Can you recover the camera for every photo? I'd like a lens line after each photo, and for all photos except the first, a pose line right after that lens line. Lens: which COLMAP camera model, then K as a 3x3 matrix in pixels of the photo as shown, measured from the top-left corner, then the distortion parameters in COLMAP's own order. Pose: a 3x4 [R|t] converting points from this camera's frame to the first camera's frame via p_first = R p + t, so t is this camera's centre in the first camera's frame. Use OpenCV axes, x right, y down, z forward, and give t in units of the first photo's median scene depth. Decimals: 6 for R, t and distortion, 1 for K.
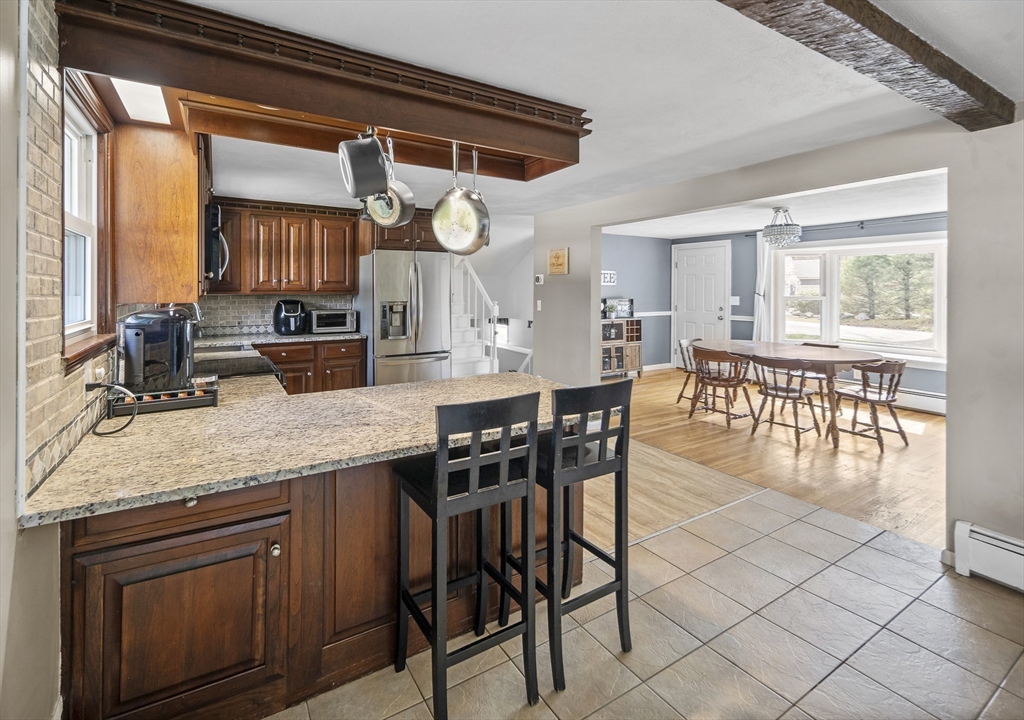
lens RADIAL K [[477.6, 0, 515.7], [0, 477.6, 294.0], [0, 0, 1]] dist [0.006950, 0.001251]
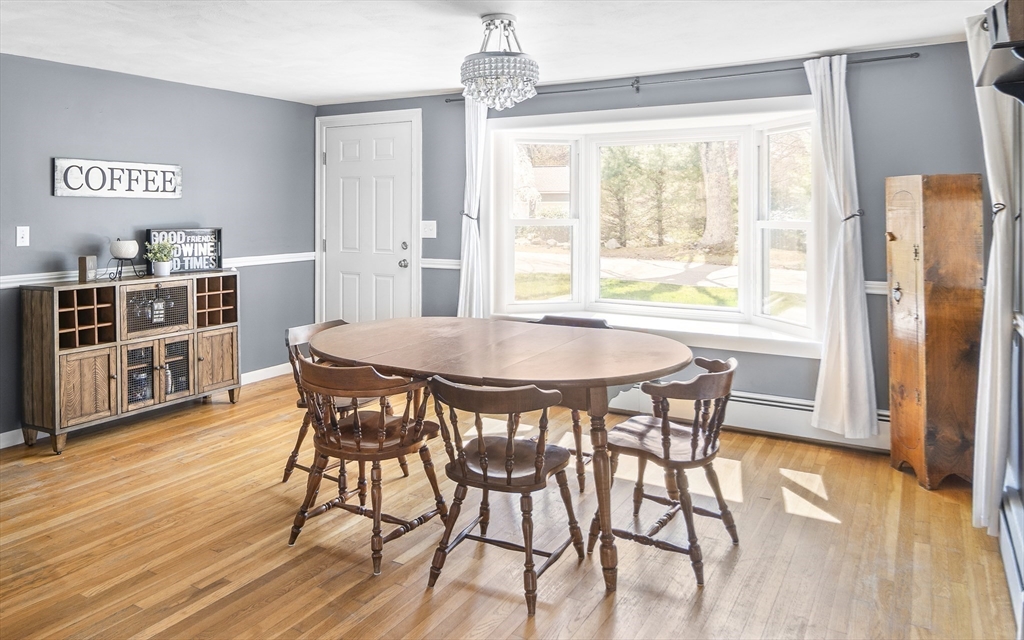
lens RADIAL K [[729.9, 0, 514.4], [0, 729.9, 209.3], [0, 0, 1]] dist [-0.005087, 0.002066]
pose [[0.878012, -0.003440, 0.478627, 0.170876], [0.006931, 0.999961, -0.005527, -0.002425], [-0.478589, 0.008170, 0.878001, 0.282003]]
